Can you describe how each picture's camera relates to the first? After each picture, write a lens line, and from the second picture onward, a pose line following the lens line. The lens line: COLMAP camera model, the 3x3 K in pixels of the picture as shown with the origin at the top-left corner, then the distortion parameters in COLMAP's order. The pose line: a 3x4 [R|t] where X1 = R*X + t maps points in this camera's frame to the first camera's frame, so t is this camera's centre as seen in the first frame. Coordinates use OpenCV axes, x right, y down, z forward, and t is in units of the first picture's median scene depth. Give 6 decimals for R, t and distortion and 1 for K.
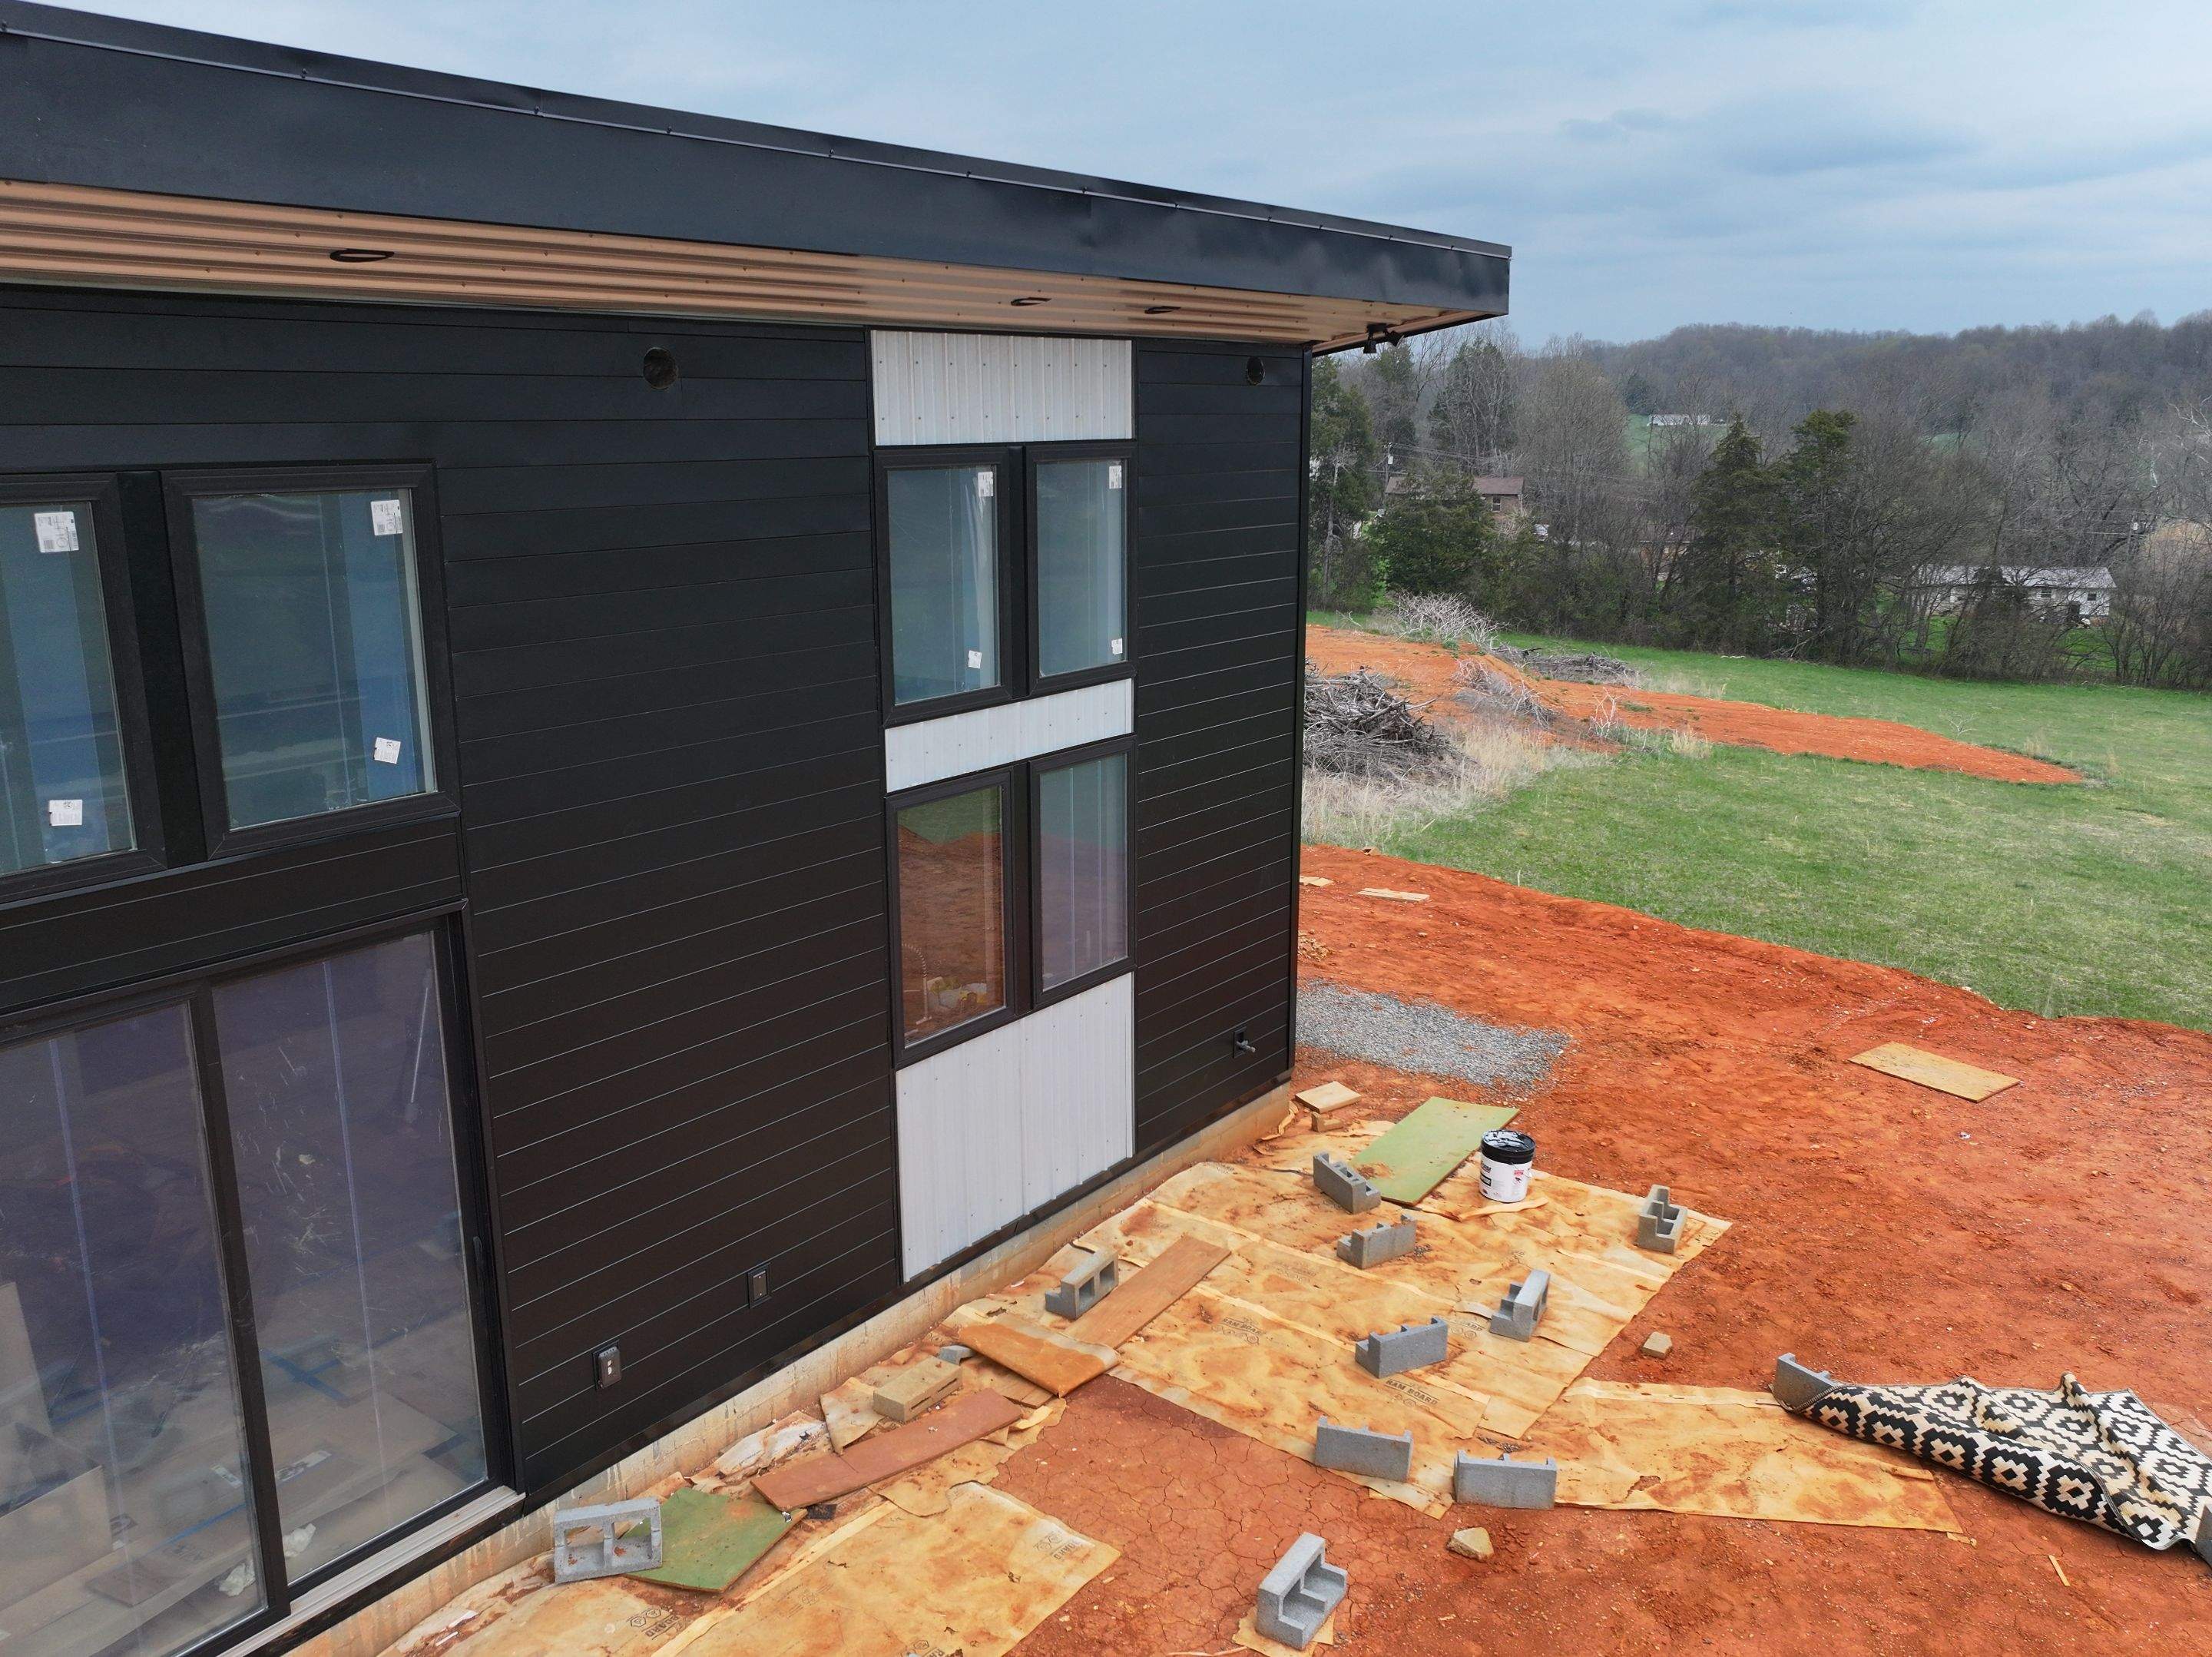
lens RADIAL K [[1757.9, 0, 1105.1], [0, 1757.9, 832.5], [0, 0, 1]] dist [0.002014, 0.010133]
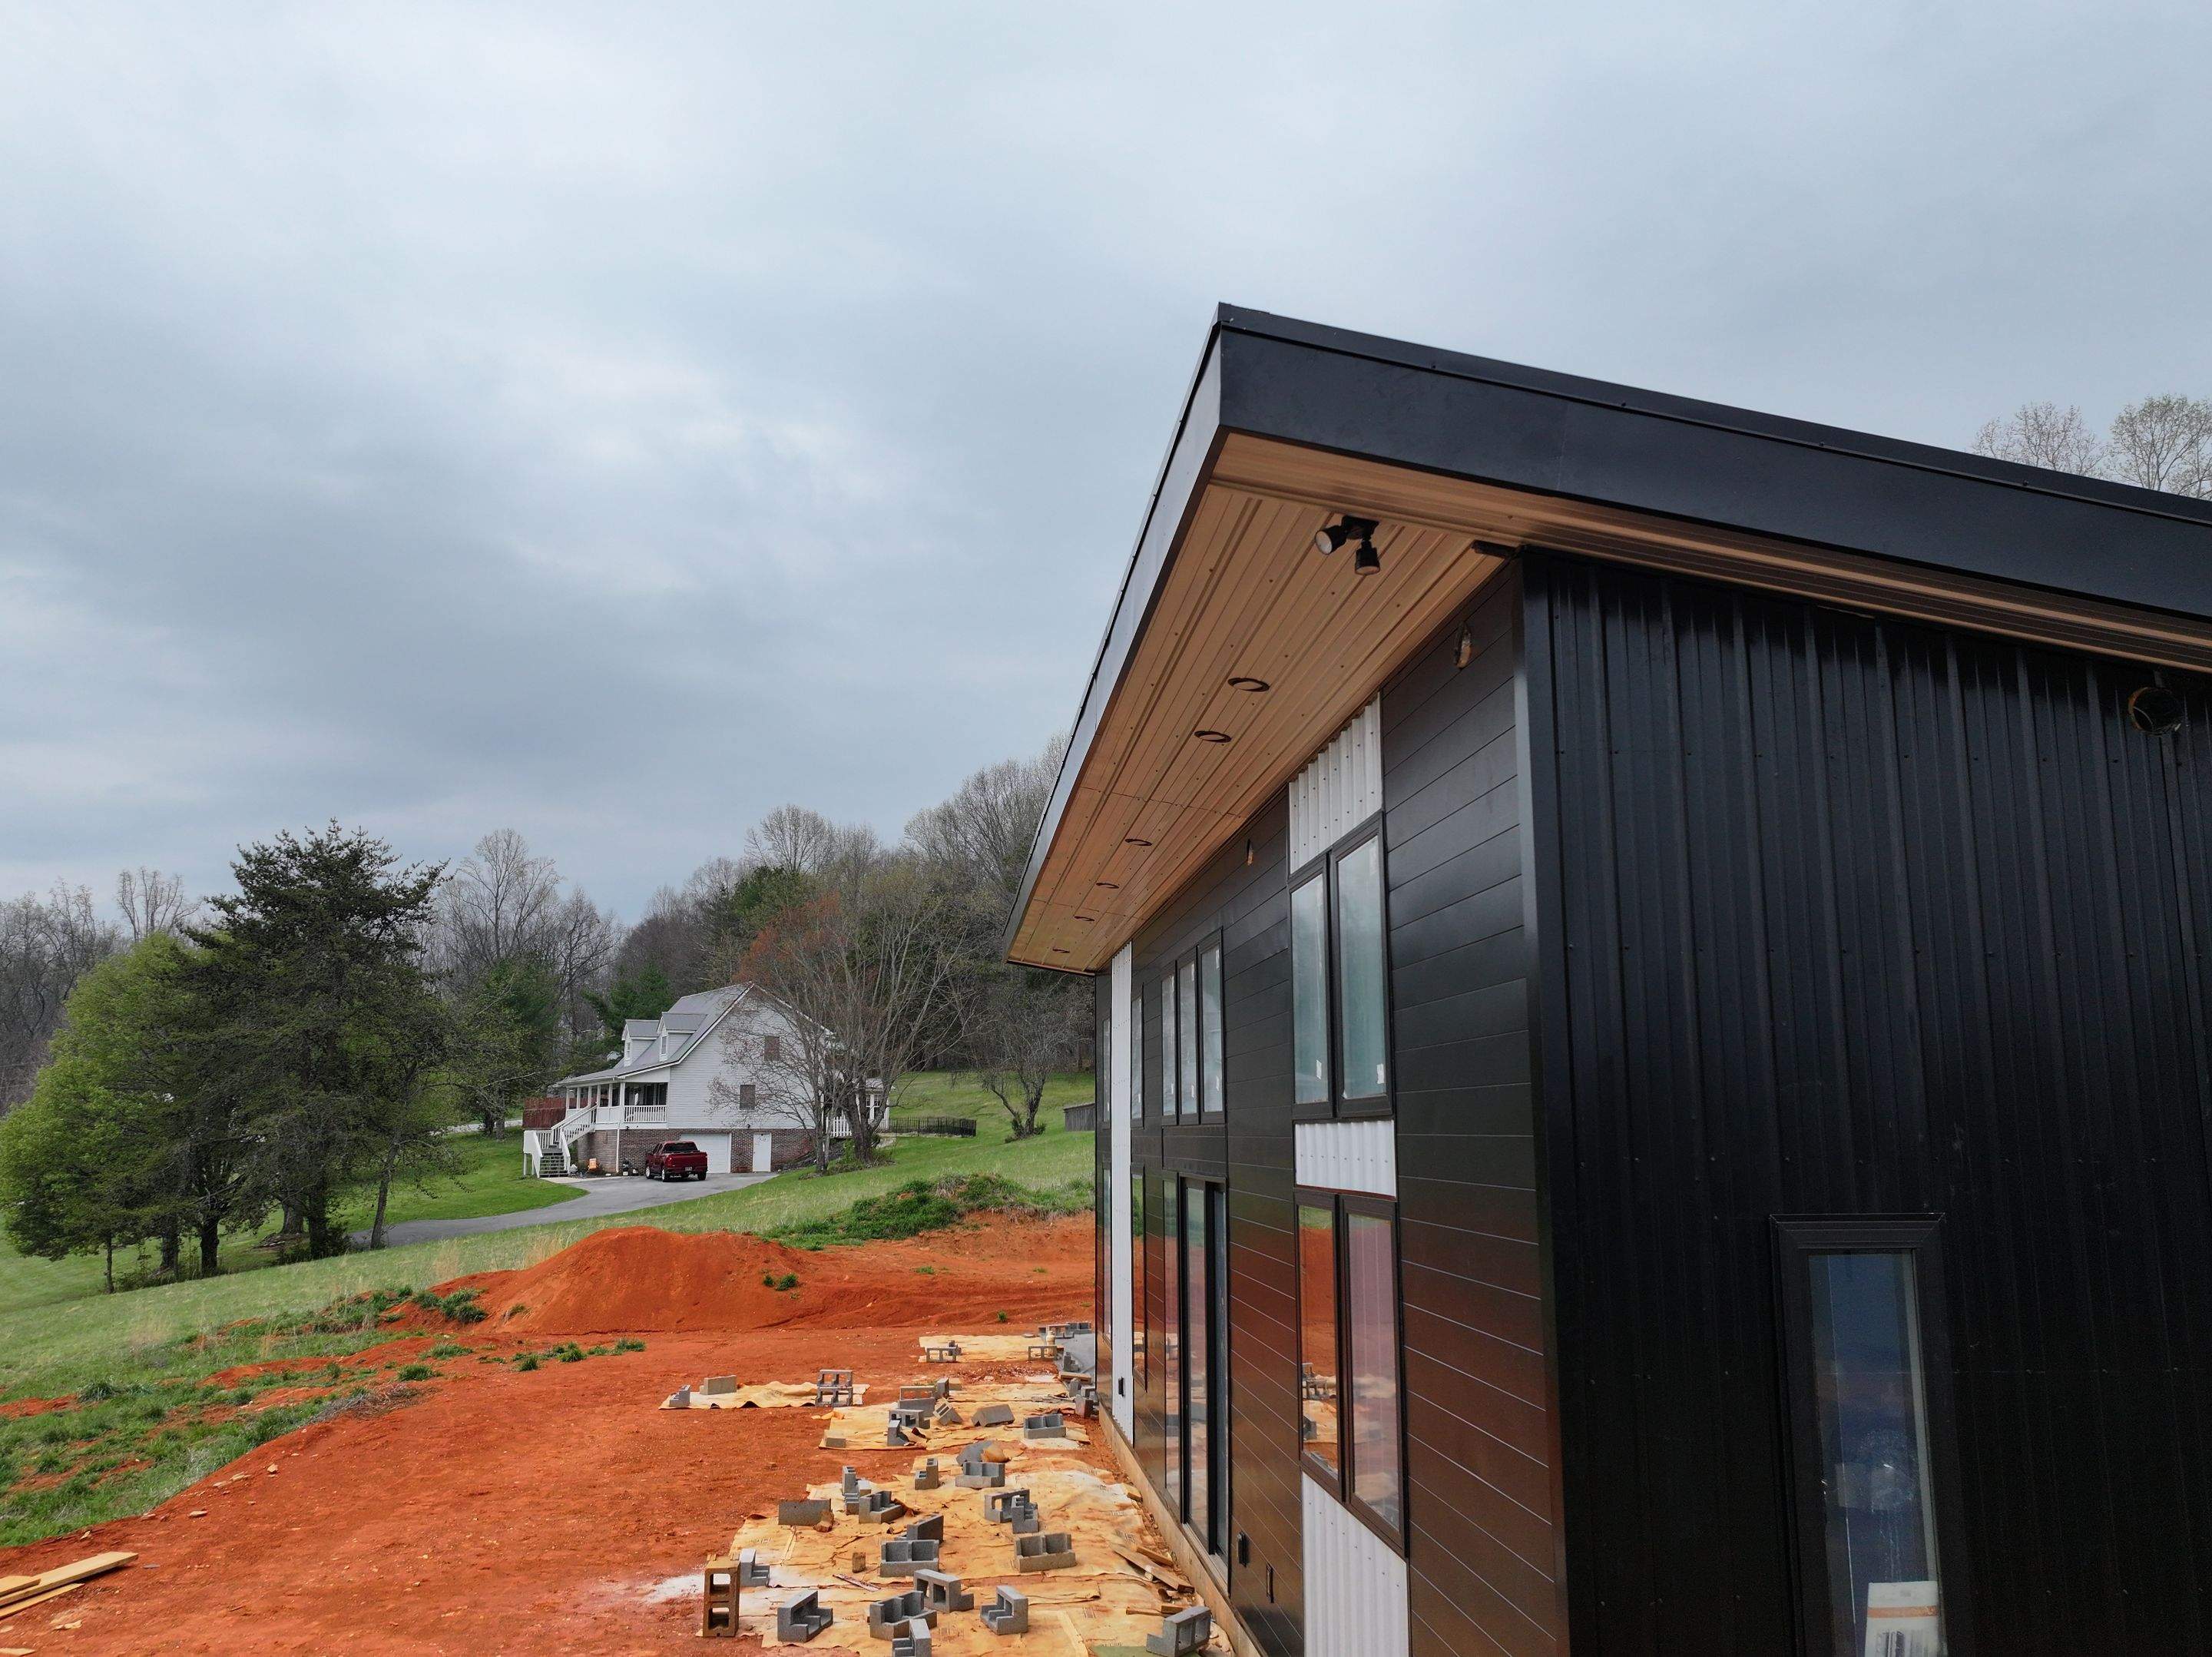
lens RADIAL K [[1757.9, 0, 1105.1], [0, 1757.9, 832.5], [0, 0, 1]] dist [0.002014, 0.010133]
pose [[-0.733633, -0.109128, -0.670727, 0.614544], [-0.152672, 0.988257, 0.006201, -0.194476], [0.662174, 0.106950, -0.741679, 1.464722]]
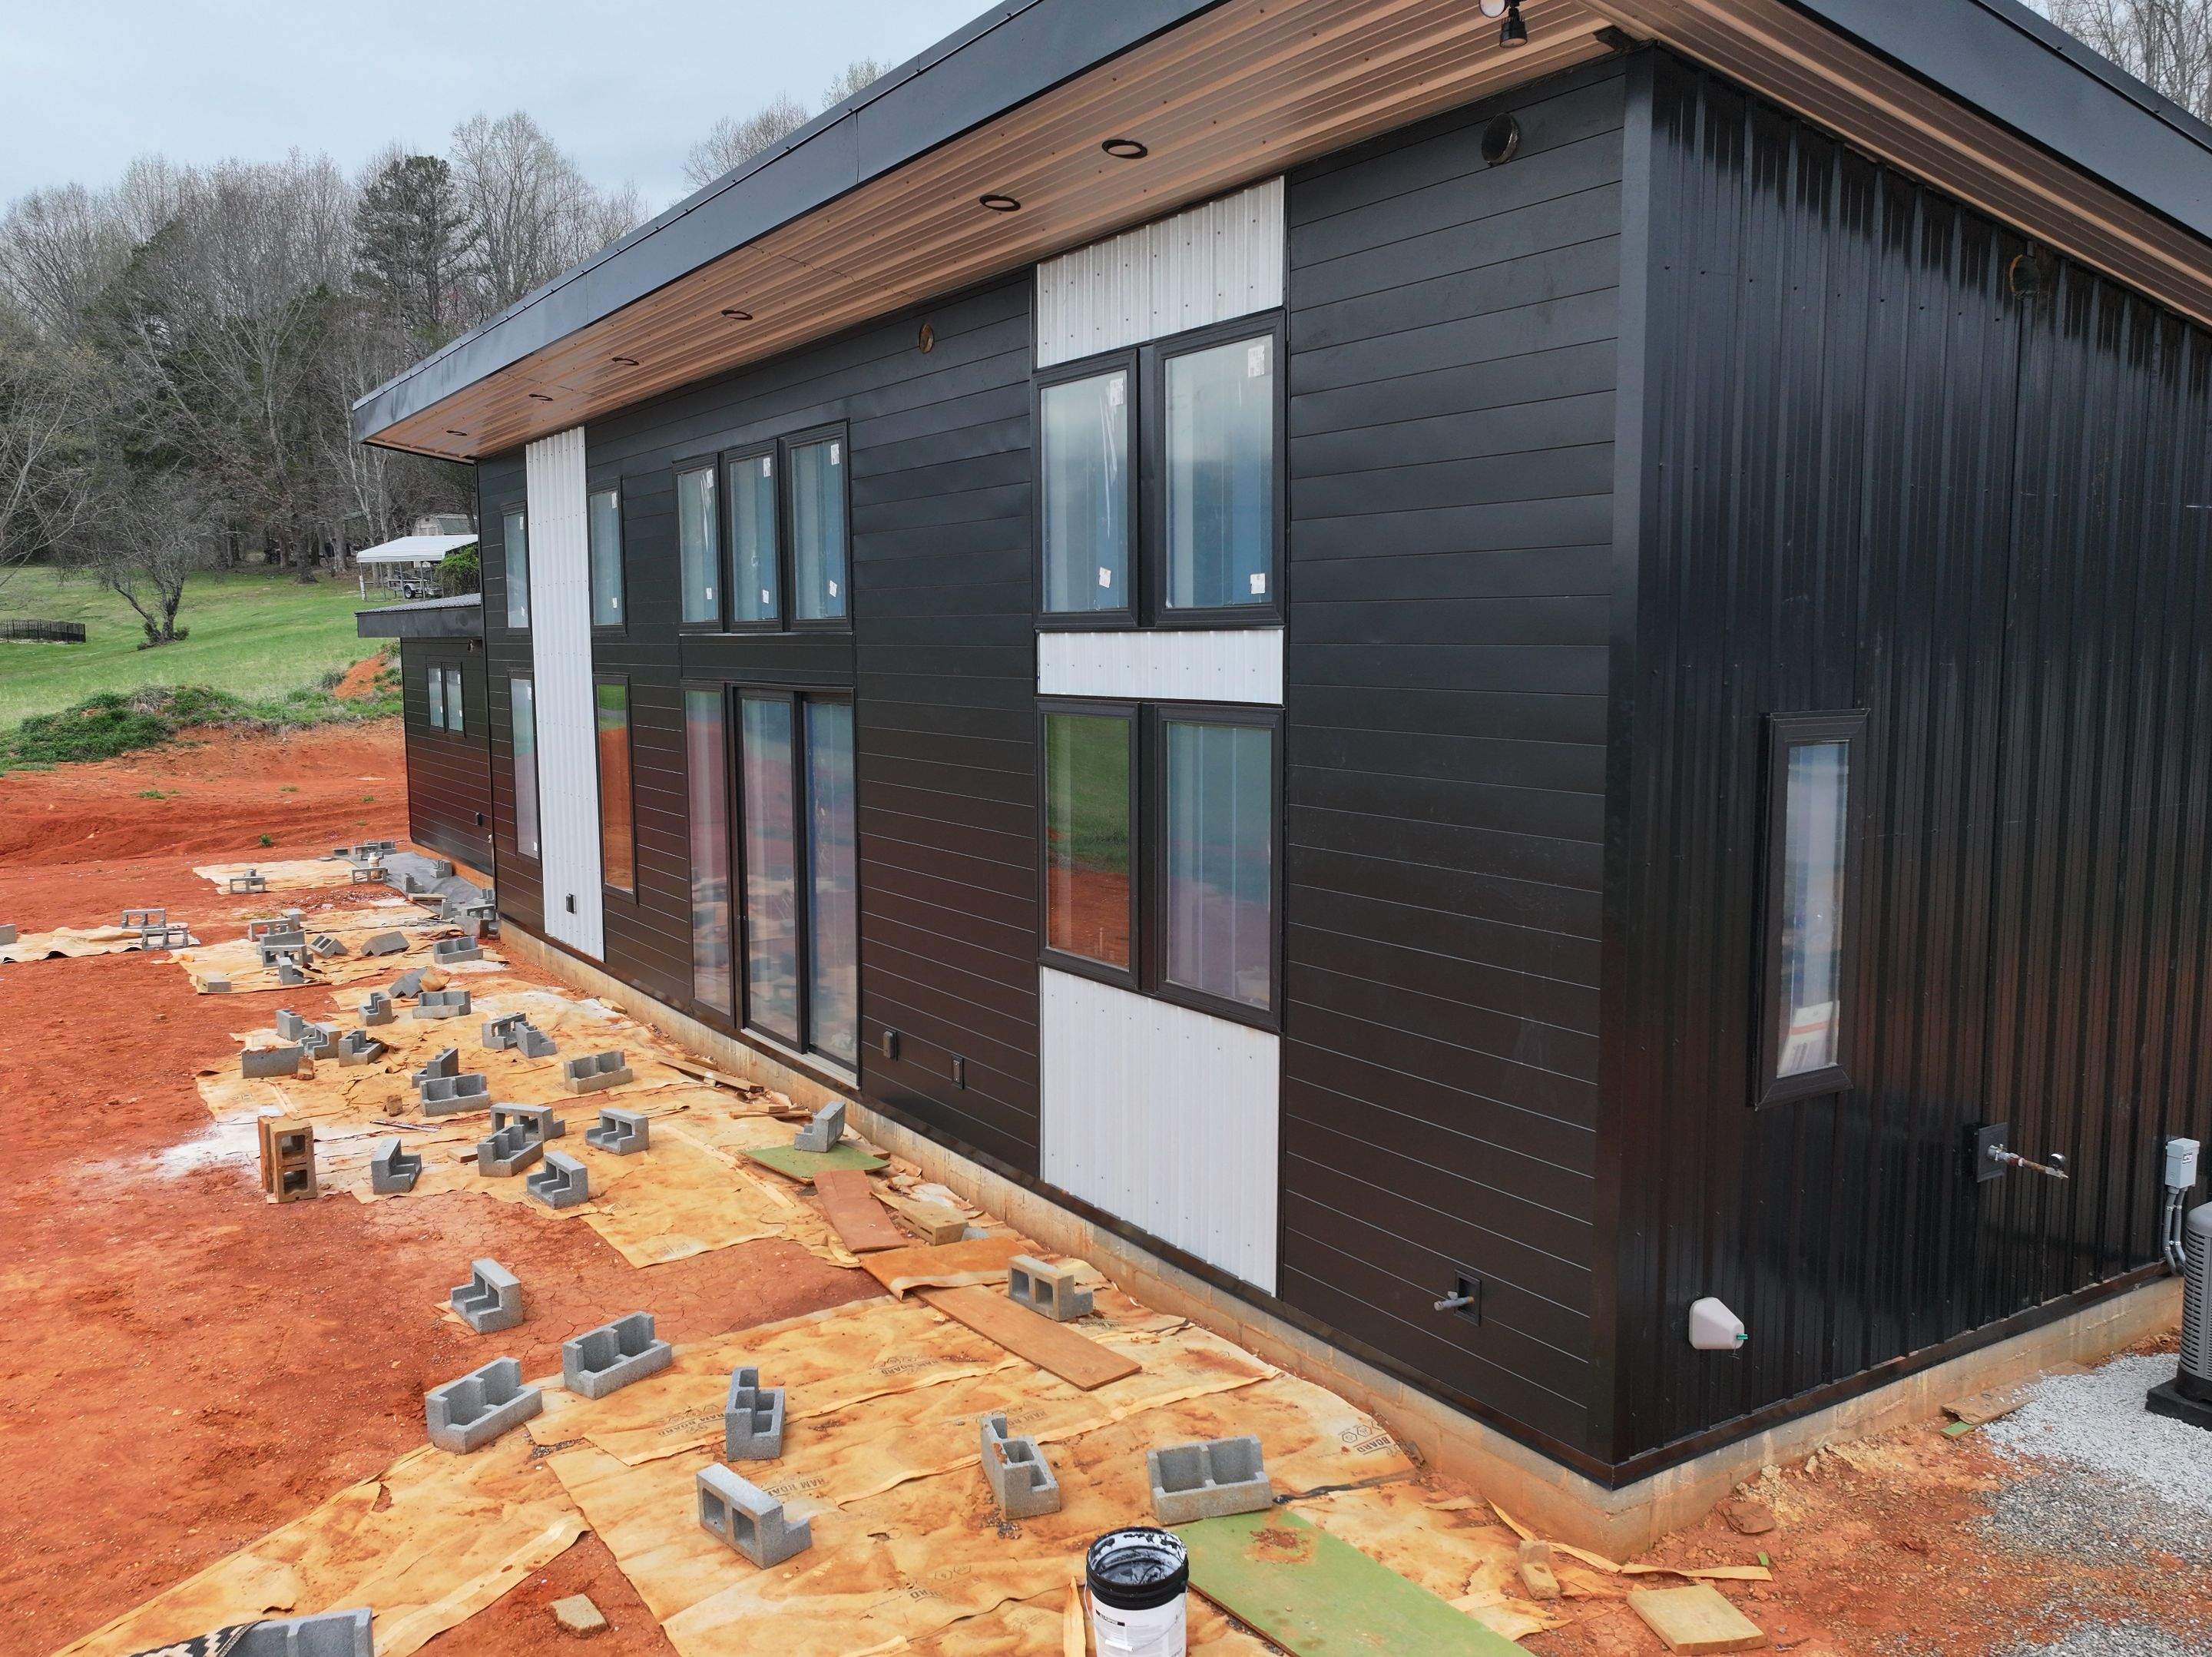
lens RADIAL K [[1757.9, 0, 1105.1], [0, 1757.9, 832.5], [0, 0, 1]] dist [0.002014, 0.010133]
pose [[-0.340249, 0.110576, -0.933811, 0.748362], [-0.212694, 0.958275, 0.190971, -0.132704], [0.915965, 0.263594, -0.302533, 1.188475]]
